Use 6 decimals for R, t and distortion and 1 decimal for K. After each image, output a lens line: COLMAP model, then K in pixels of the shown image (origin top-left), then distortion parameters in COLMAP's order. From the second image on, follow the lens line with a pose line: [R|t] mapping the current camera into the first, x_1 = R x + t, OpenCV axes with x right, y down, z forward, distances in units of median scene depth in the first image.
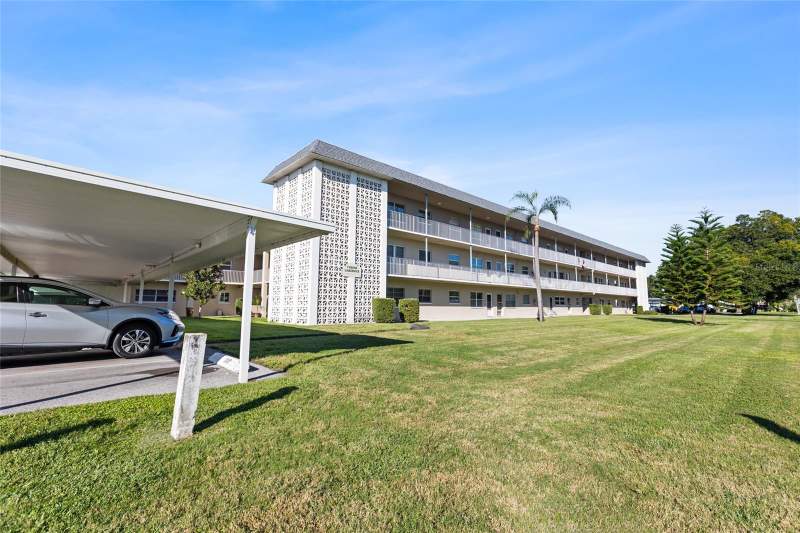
lens RADIAL K [[361.8, 0, 401.2], [0, 361.8, 266.6], [0, 0, 1]] dist [-0.003808, 0.000556]
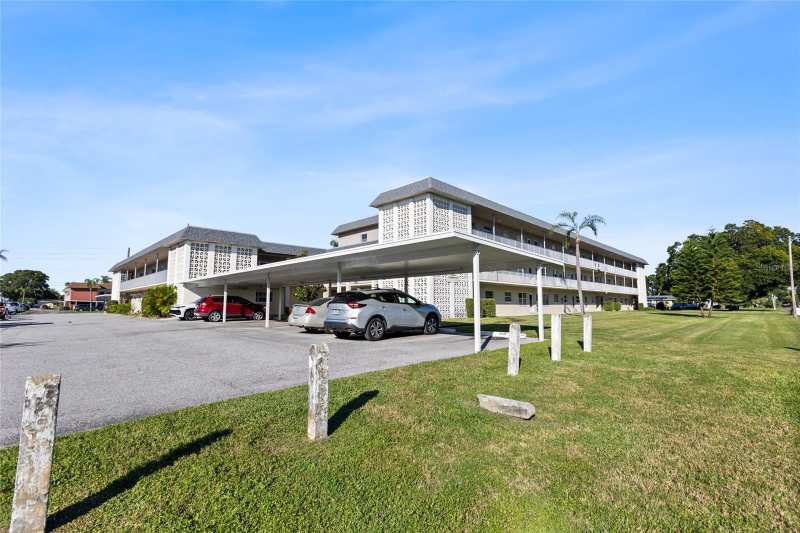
lens RADIAL K [[361.8, 0, 399.1], [0, 361.8, 268.7], [0, 0, 1]] dist [-0.003808, 0.000556]
pose [[0.999411, -0.002208, 0.034244, -0.236581], [0.001849, 0.999943, 0.010501, -0.021494], [-0.034265, -0.010432, 0.999358, -0.185365]]
